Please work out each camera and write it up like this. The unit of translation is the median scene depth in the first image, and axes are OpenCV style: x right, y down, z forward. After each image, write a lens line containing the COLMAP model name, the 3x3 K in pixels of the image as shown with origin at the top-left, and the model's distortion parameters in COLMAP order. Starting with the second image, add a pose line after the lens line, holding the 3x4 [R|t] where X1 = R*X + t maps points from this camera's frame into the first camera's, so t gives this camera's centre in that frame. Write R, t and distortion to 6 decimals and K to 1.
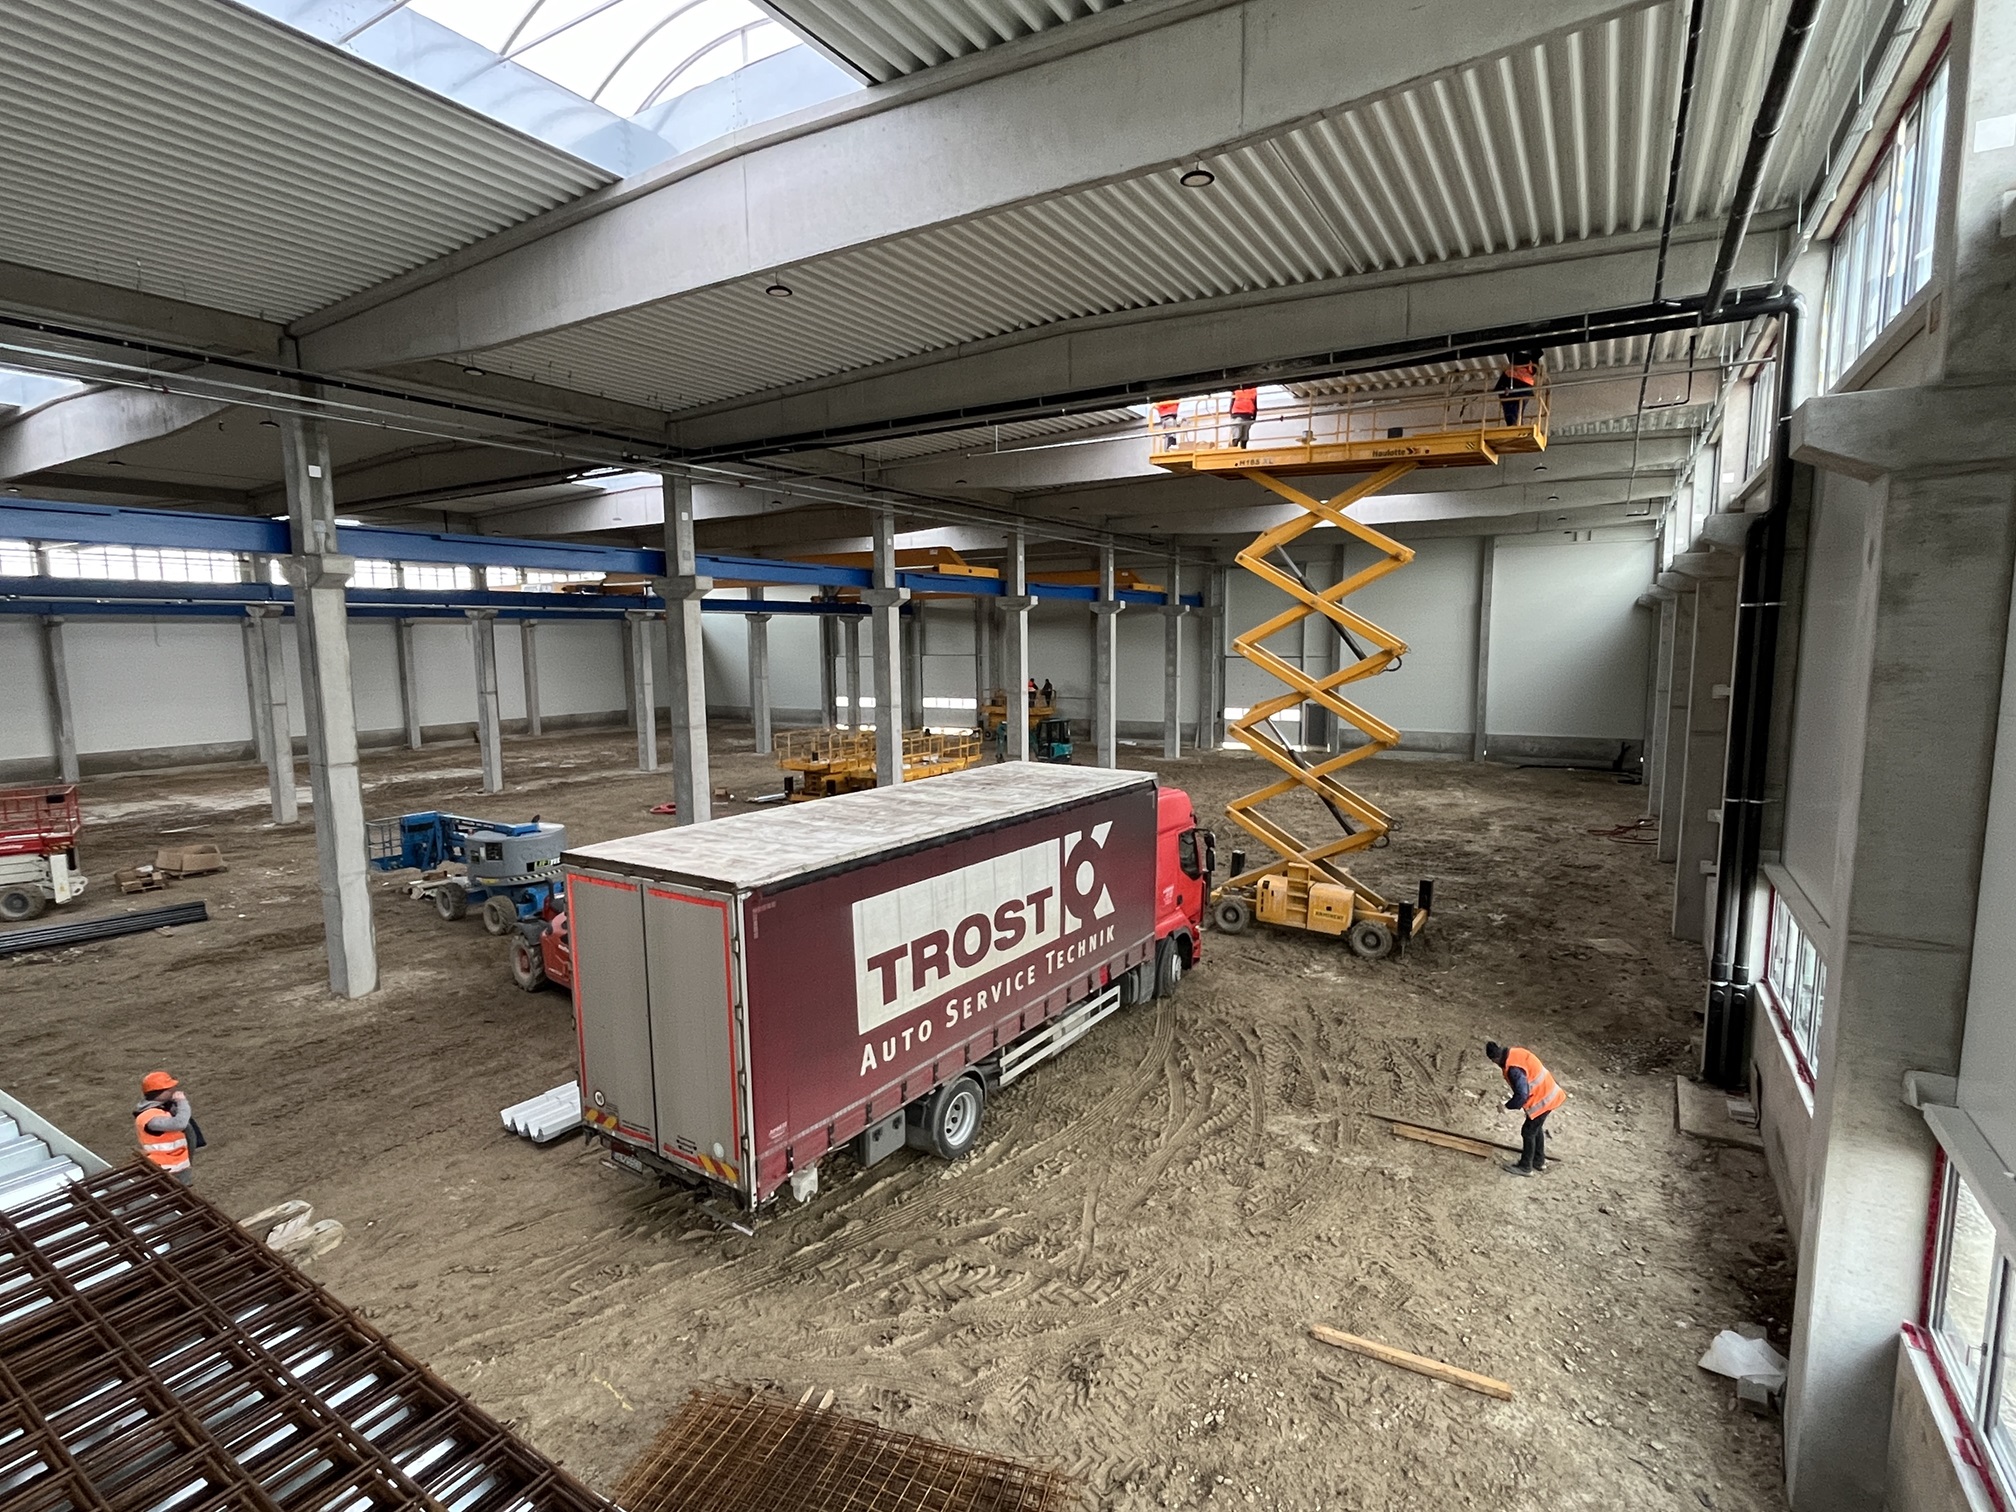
lens RADIAL K [[1000.0, 0, 1016.2], [0, 1000.0, 757.4], [0, 0, 1]] dist [-0.001505, -0.000265]
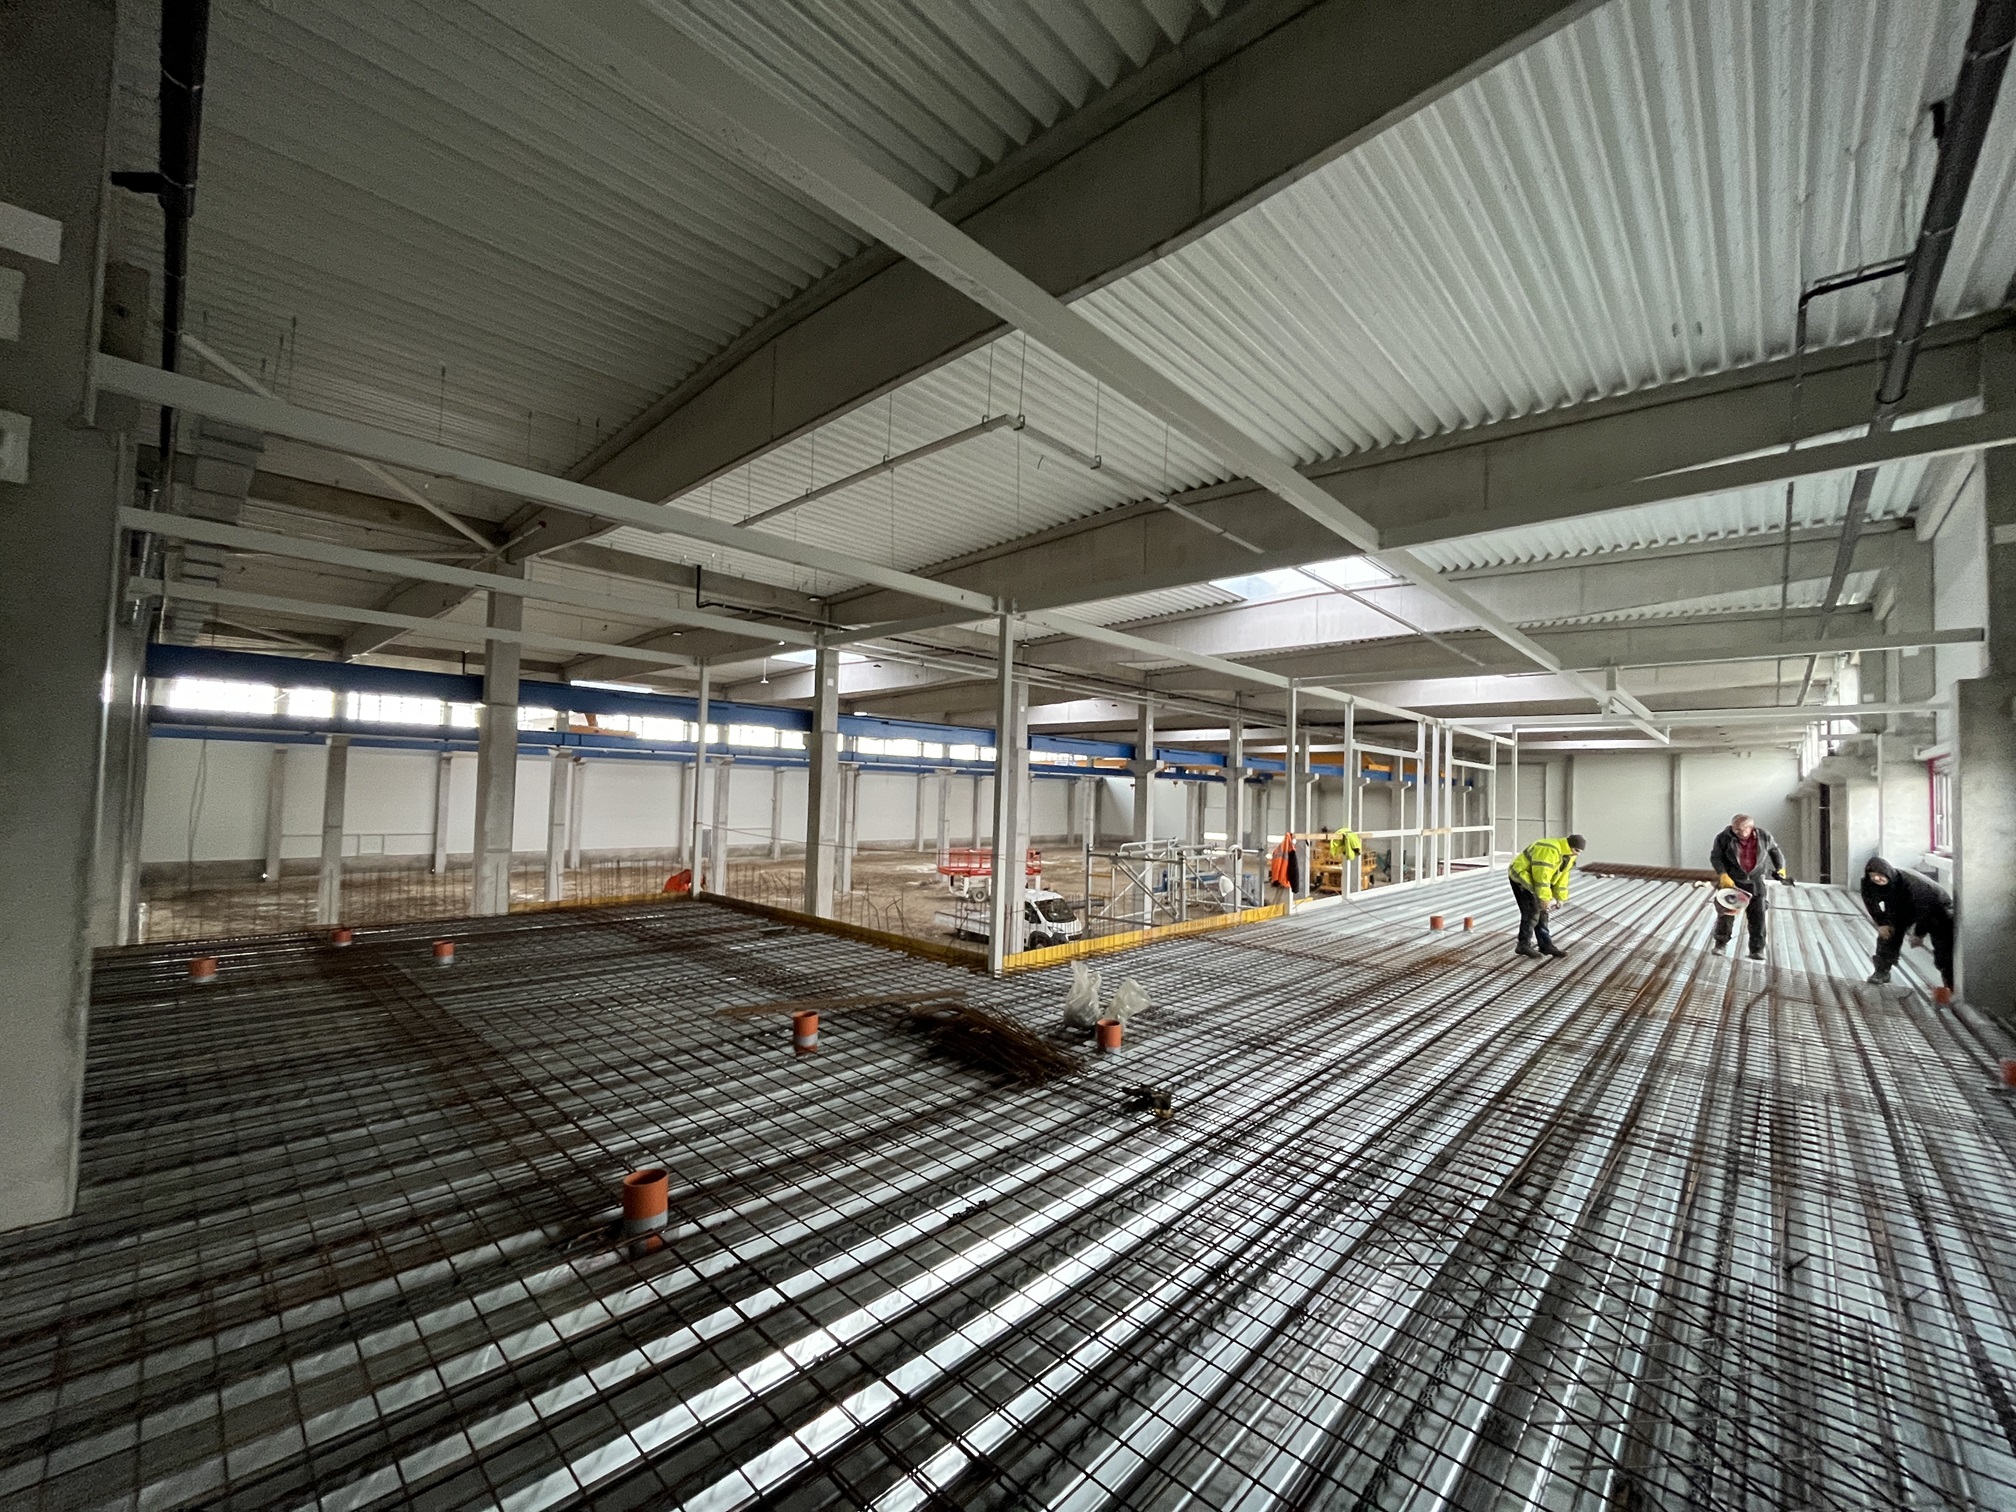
lens RADIAL K [[805.8, 0, 992.7], [0, 805.8, 757.7], [0, 0, 1]] dist [0.000752, 0.000010]
pose [[0.973136, 0.026398, -0.228711, -0.219201], [-0.063120, 0.985931, -0.154774, 0.045373], [0.221408, 0.165053, 0.961112, -0.359700]]
